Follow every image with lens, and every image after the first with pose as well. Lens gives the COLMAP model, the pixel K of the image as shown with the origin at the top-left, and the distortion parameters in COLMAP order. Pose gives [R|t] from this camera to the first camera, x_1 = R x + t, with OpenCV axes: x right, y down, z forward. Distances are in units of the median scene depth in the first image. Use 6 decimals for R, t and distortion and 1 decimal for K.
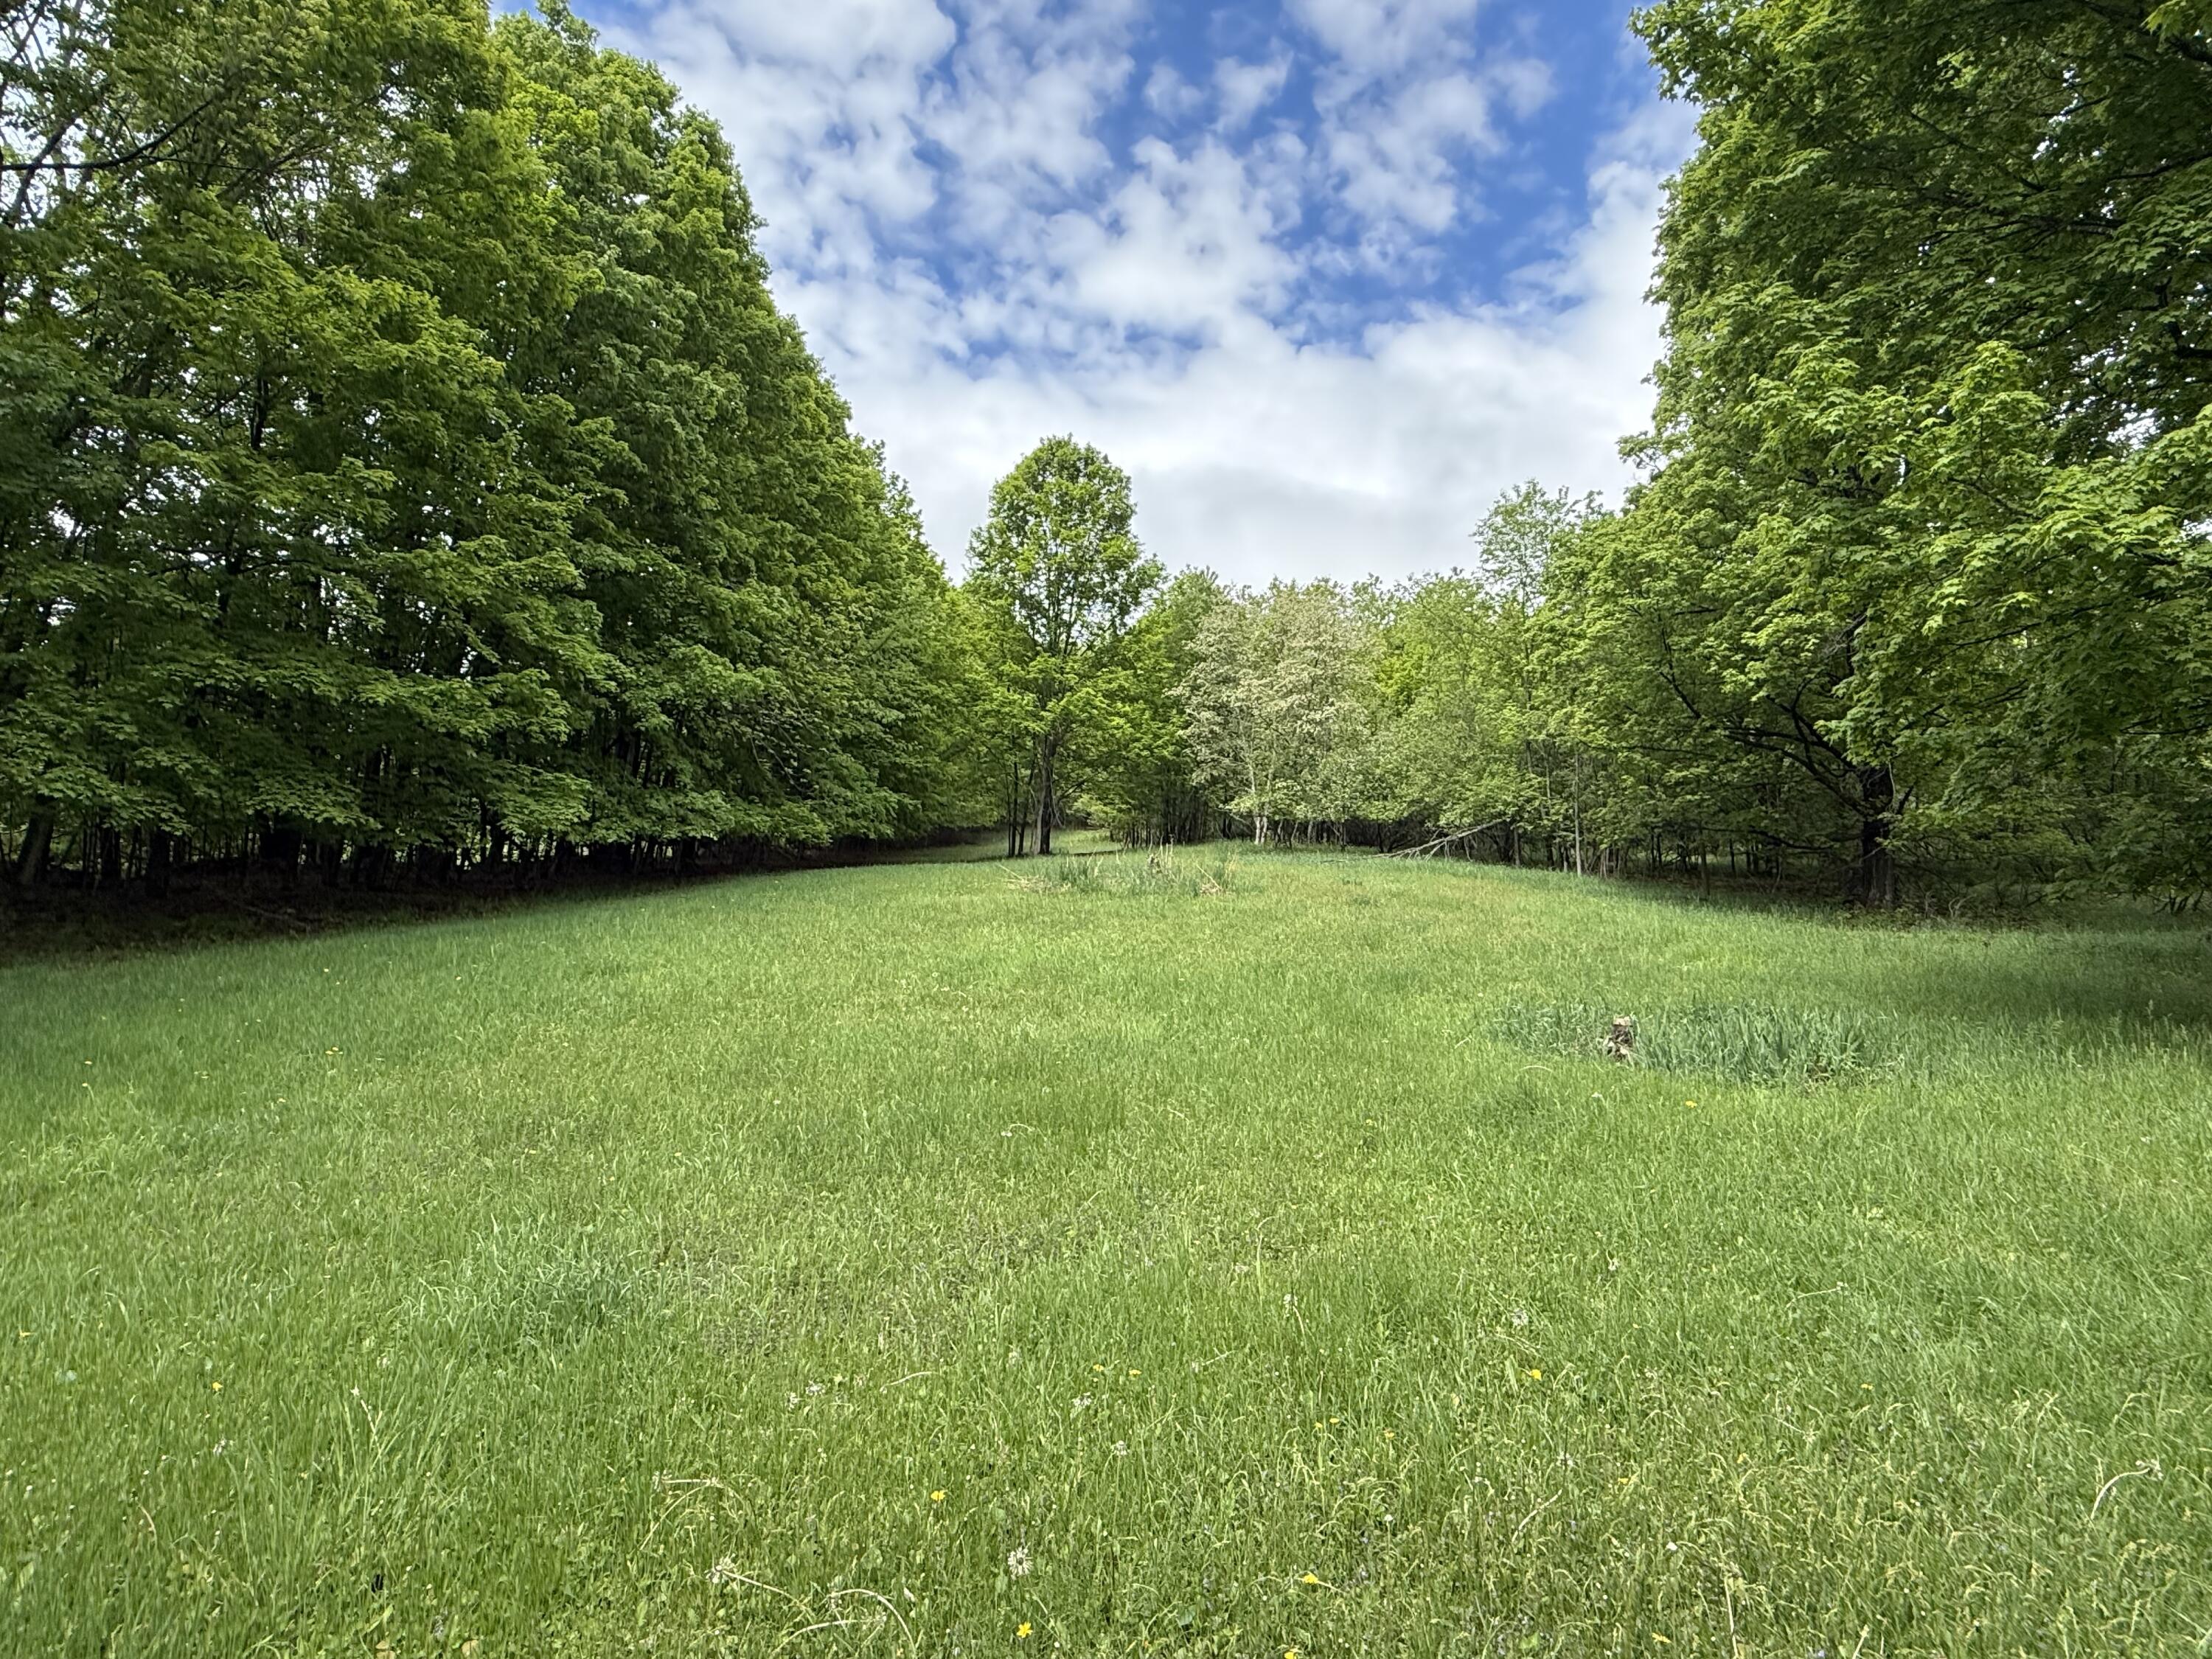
lens RADIAL K [[1163.1, 0, 1106.4], [0, 1163.1, 828.9], [0, 0, 1]] dist [-0.001472, -0.000133]
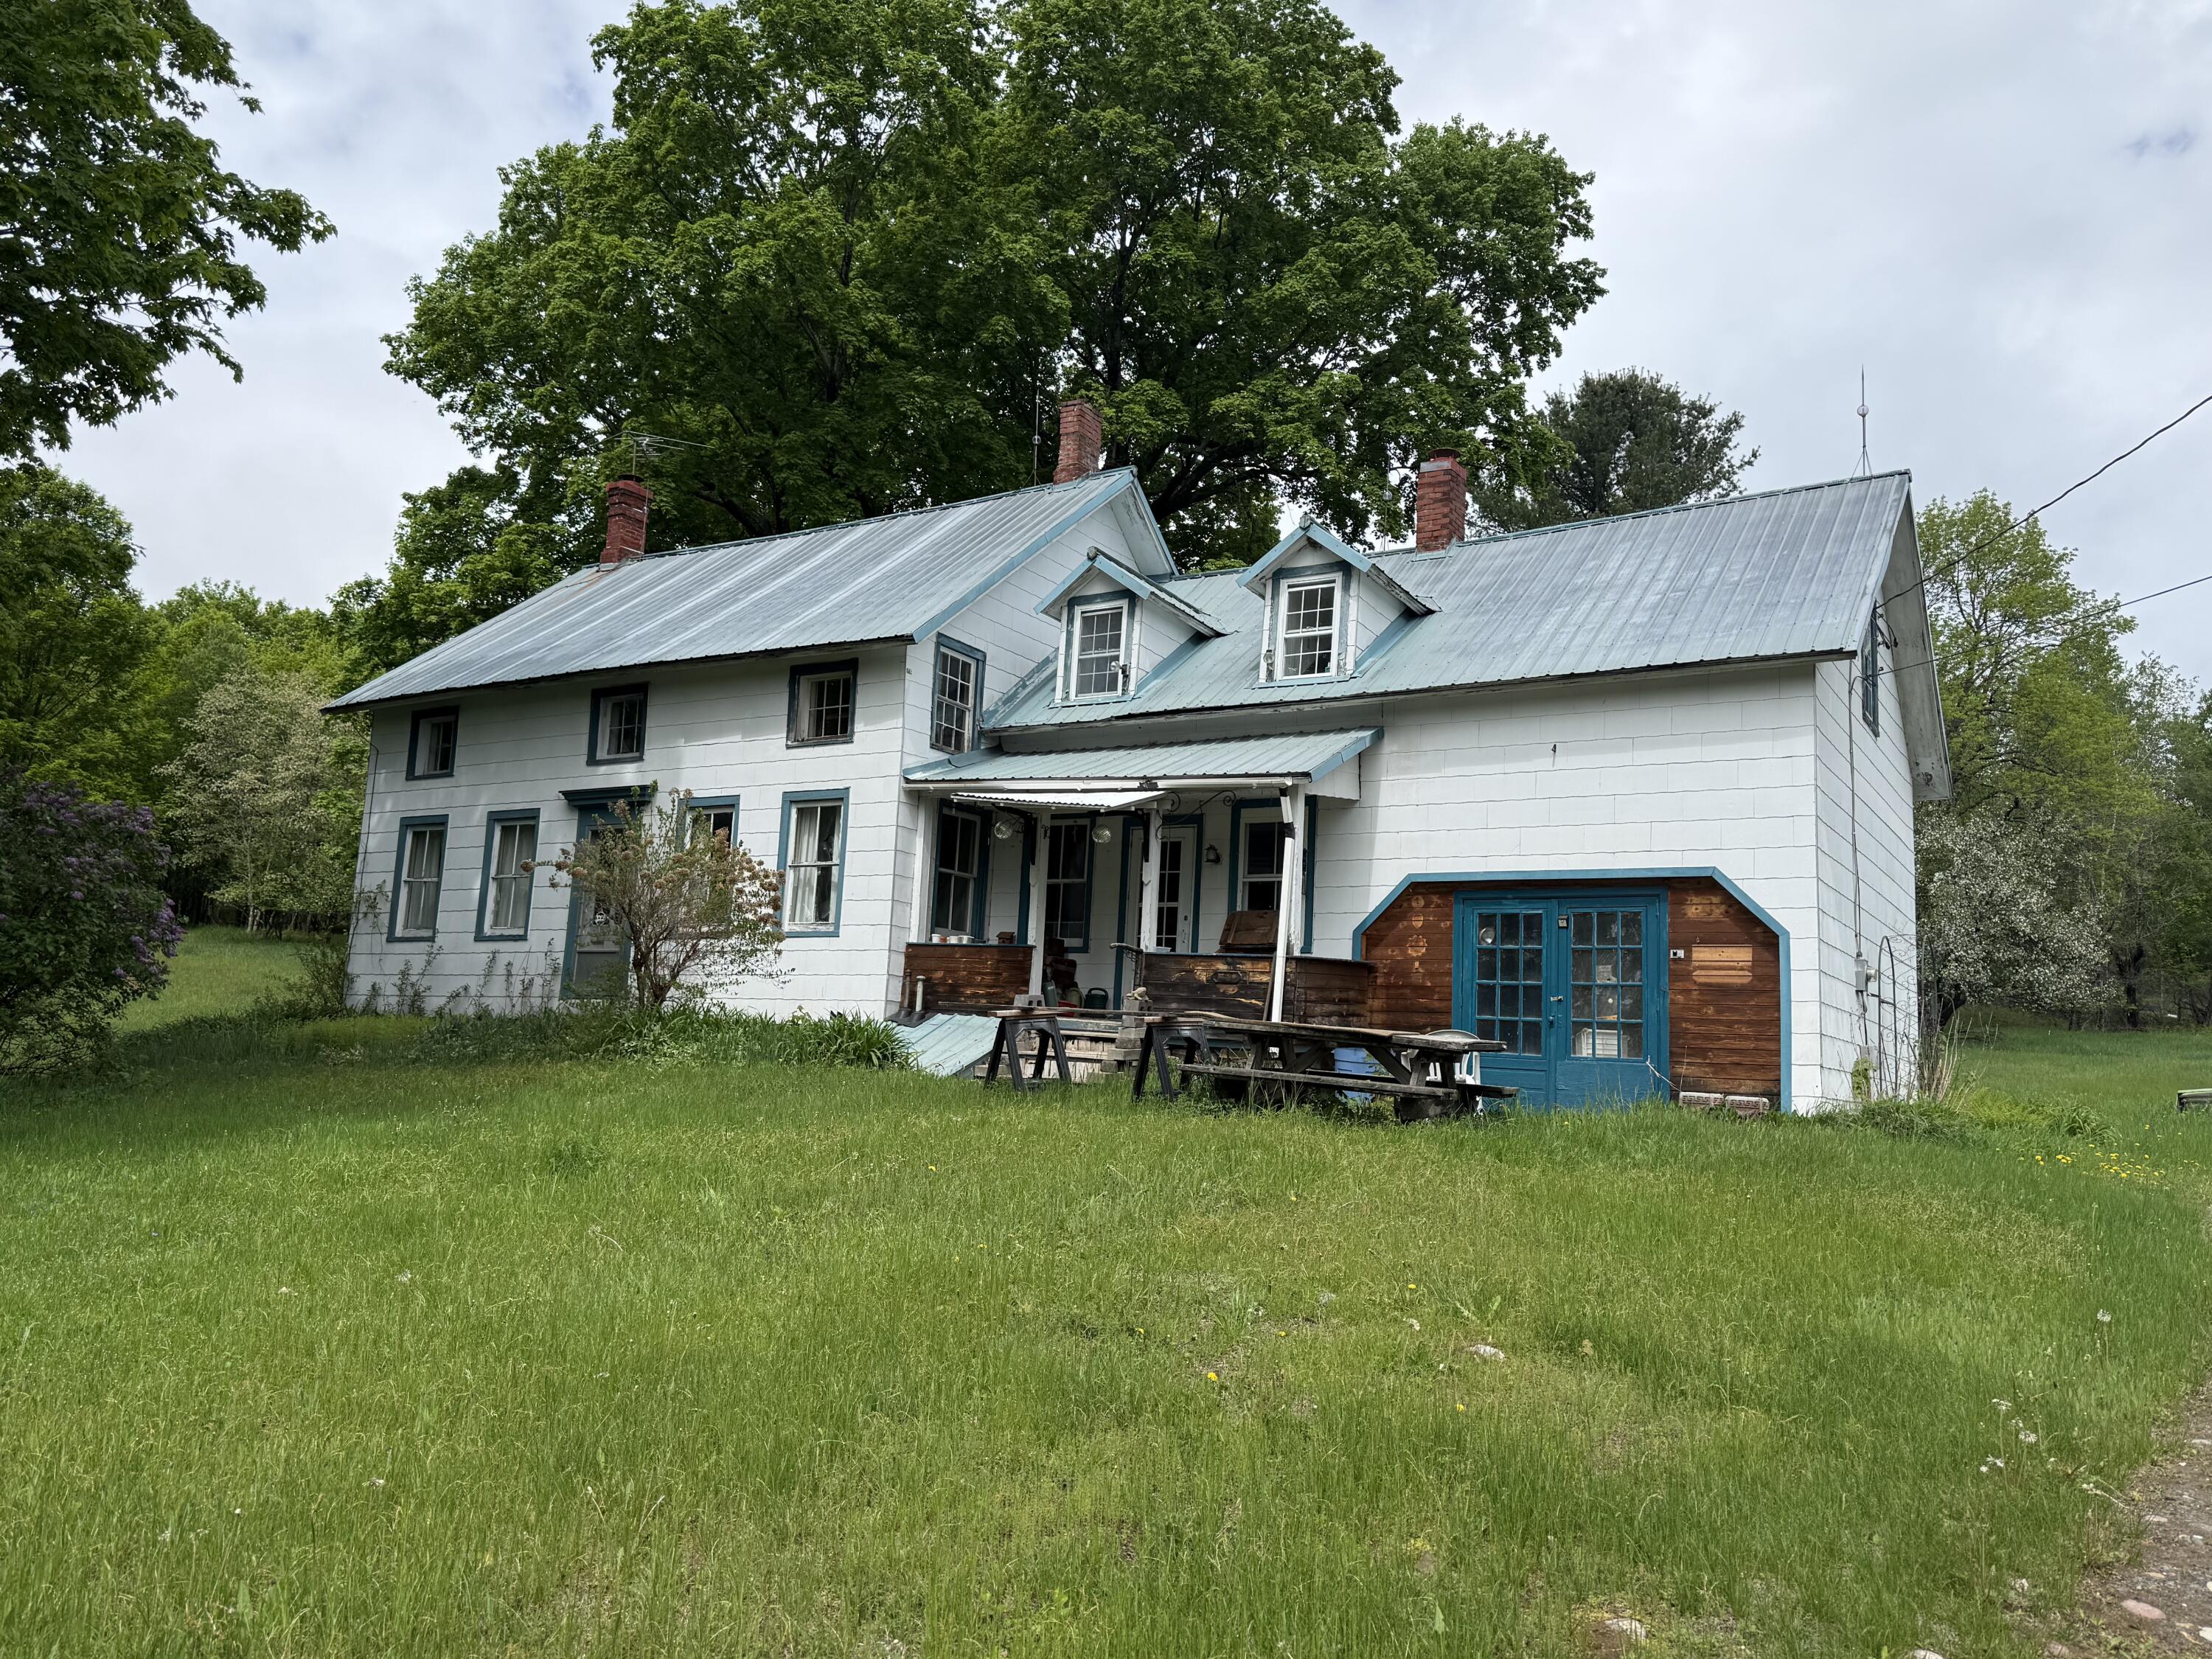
lens RADIAL K [[1736.9, 0, 1105.7], [0, 1736.9, 832.1], [0, 0, 1]] dist [0.007063, 0.003562]
pose [[0.871760, 0.049178, 0.487459, 0.036927], [-0.036207, 0.998696, -0.036002, -0.043113], [-0.488594, 0.013735, 0.872403, -0.633945]]
